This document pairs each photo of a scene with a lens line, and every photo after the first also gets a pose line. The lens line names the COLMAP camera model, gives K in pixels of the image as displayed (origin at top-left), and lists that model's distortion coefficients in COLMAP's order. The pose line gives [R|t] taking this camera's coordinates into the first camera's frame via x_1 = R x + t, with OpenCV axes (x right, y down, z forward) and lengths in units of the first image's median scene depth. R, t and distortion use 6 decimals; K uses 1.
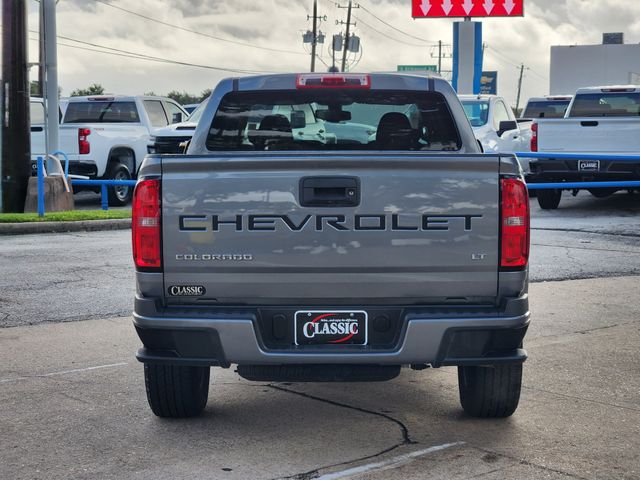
lens RADIAL K [[1216.4, 0, 320.0], [0, 1216.4, 240.0], [0, 0, 1]] dist [-0.567922, 5.086347]
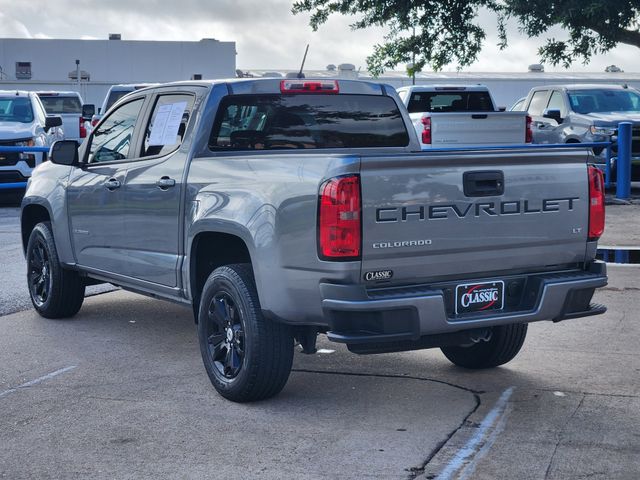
lens RADIAL K [[1216.4, 0, 320.0], [0, 1216.4, 240.0], [0, 0, 1]] dist [-0.567922, 5.086347]
pose [[0.858538, -0.057479, 0.509517, -0.731341], [0.054888, 0.998290, 0.020131, -0.016473], [-0.509803, 0.010683, 0.860225, 0.056200]]
